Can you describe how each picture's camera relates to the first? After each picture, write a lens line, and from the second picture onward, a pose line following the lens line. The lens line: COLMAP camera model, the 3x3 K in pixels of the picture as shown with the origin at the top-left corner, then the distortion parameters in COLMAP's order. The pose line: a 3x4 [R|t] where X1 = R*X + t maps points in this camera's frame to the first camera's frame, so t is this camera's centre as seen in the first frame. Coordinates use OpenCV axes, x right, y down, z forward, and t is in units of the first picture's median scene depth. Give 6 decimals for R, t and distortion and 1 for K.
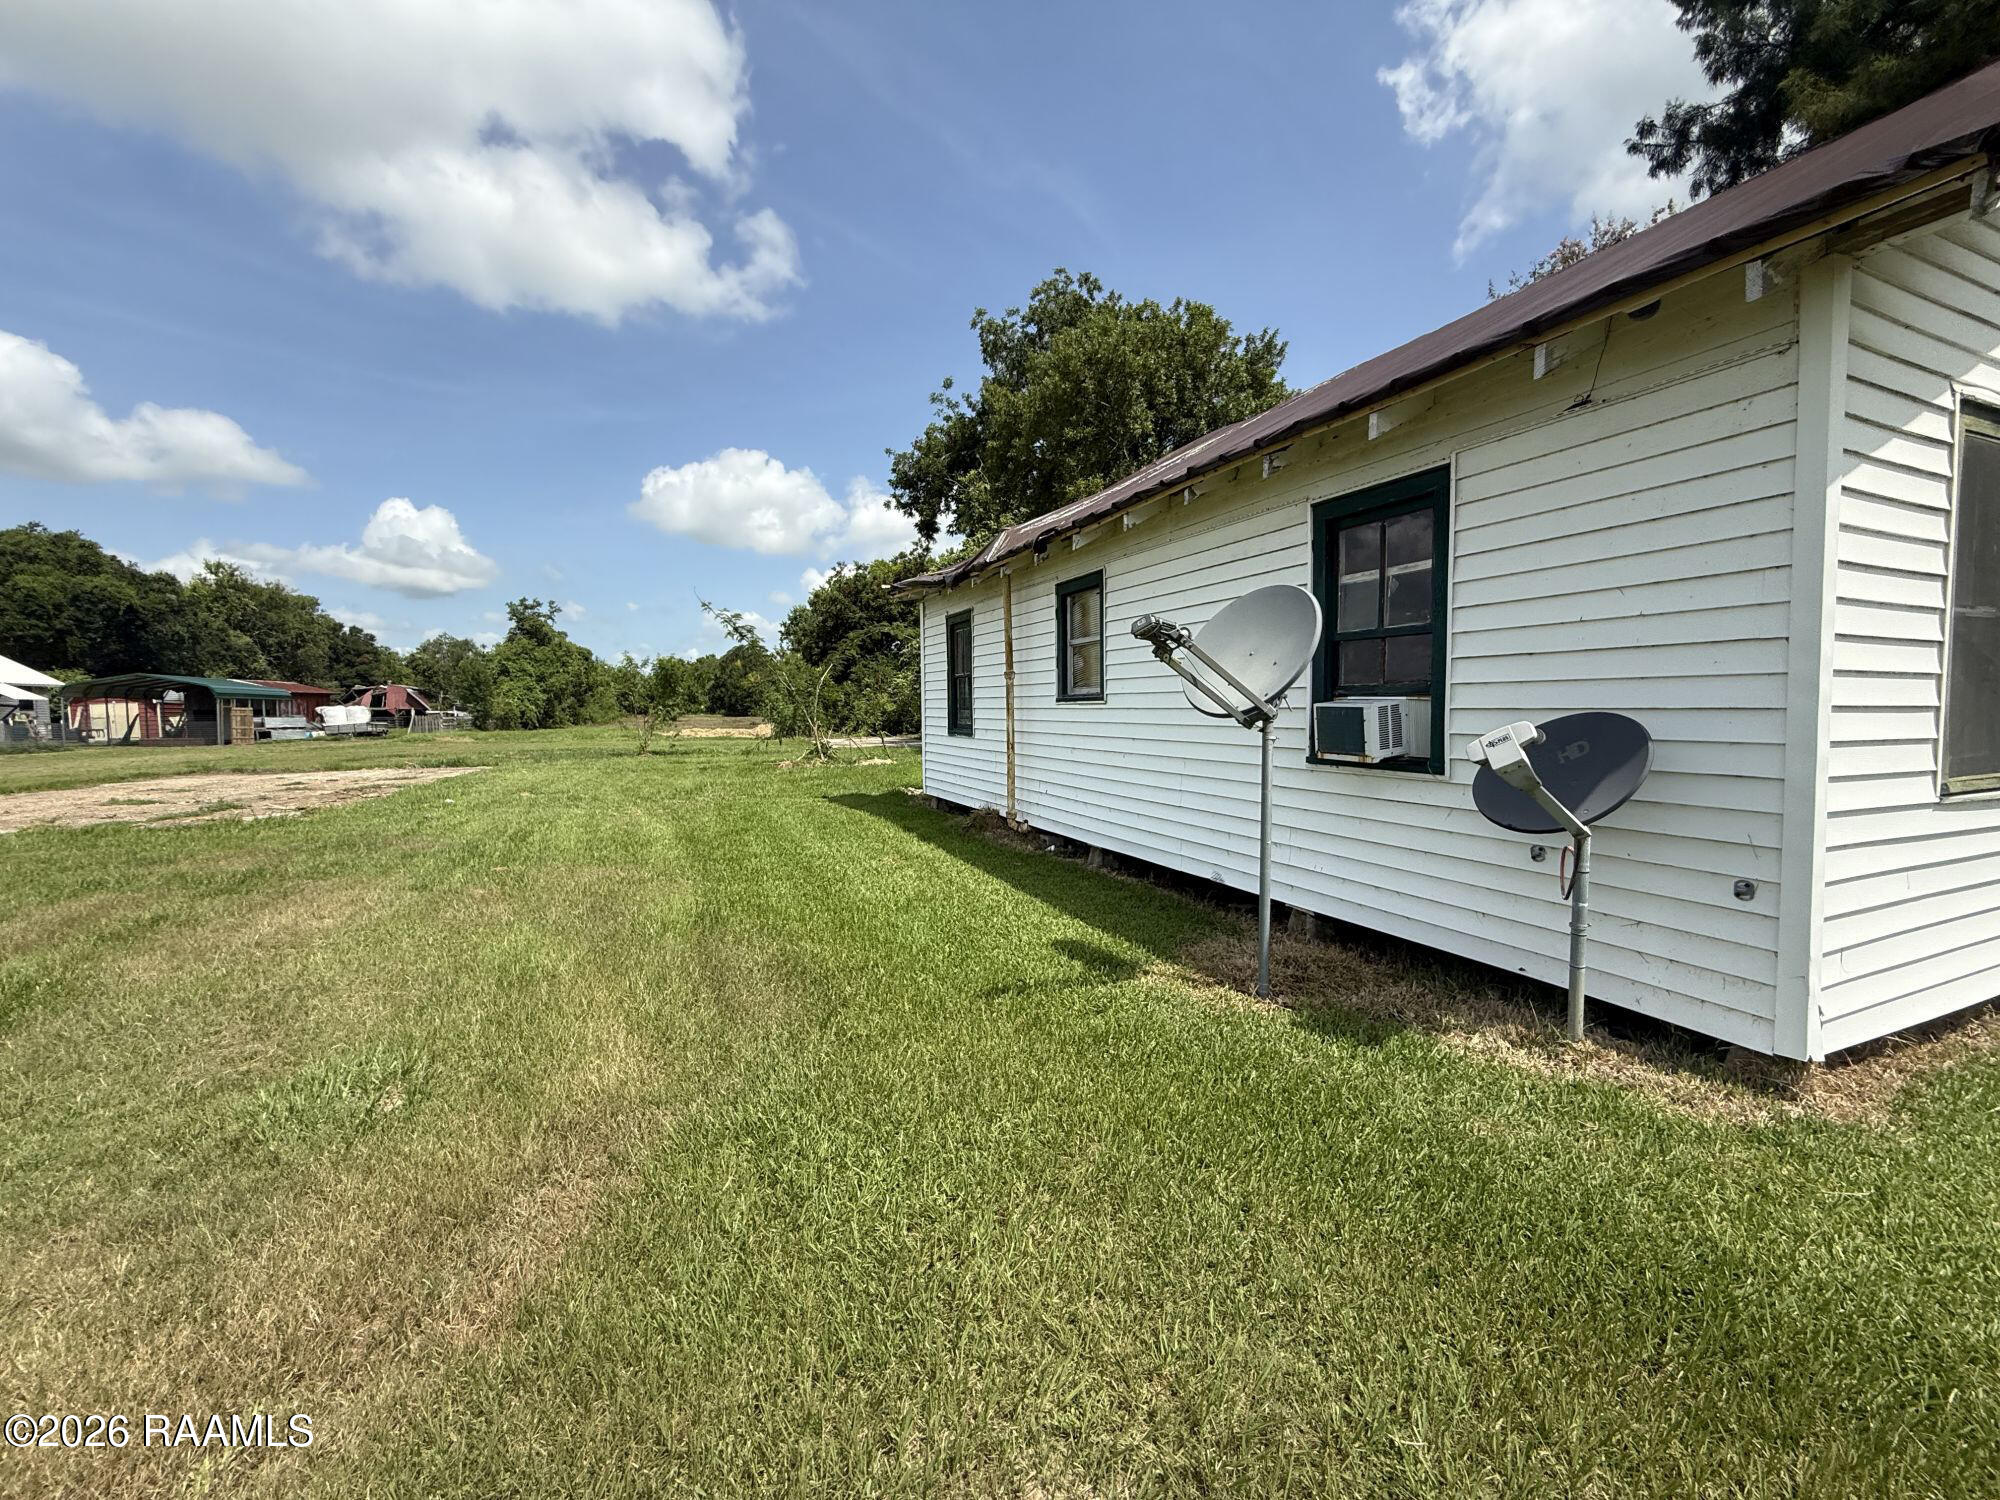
lens RADIAL K [[798.5, 0, 992.3], [0, 798.5, 749.5], [0, 0, 1]] dist [0.000723, 0.000349]
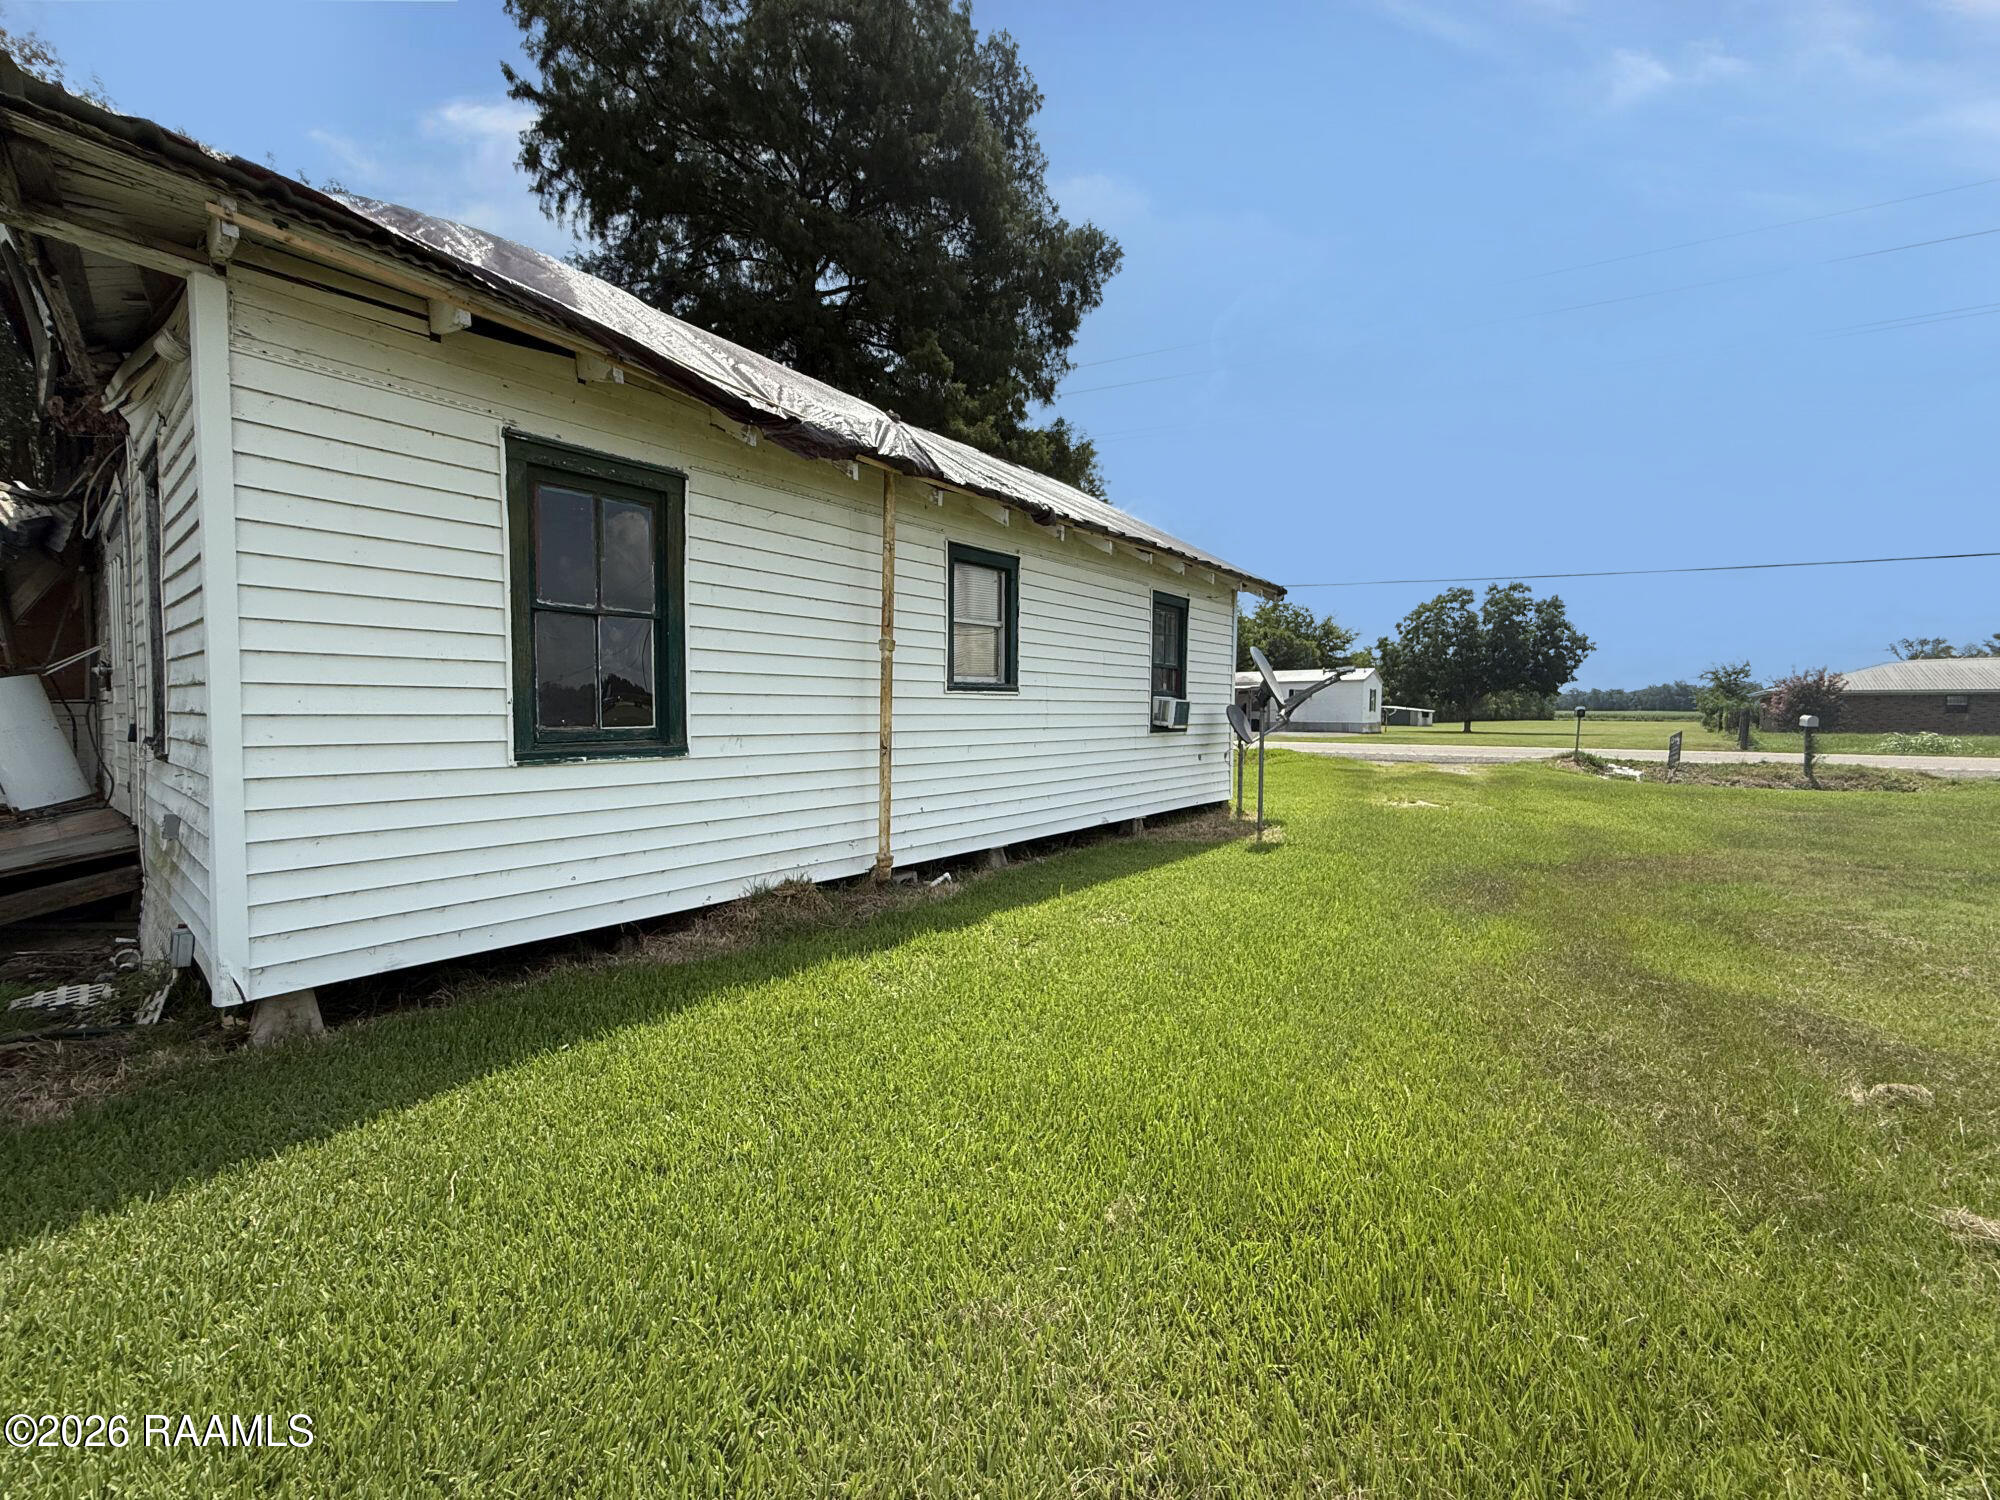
lens RADIAL K [[798.5, 0, 1000.1], [0, 798.5, 750.3], [0, 0, 1]] dist [0.000723, 0.000349]
pose [[-0.450016, -0.037047, 0.892252, -0.650241], [0.052419, 0.996321, 0.067806, -0.050801], [-0.891481, 0.077284, -0.446419, 1.300184]]
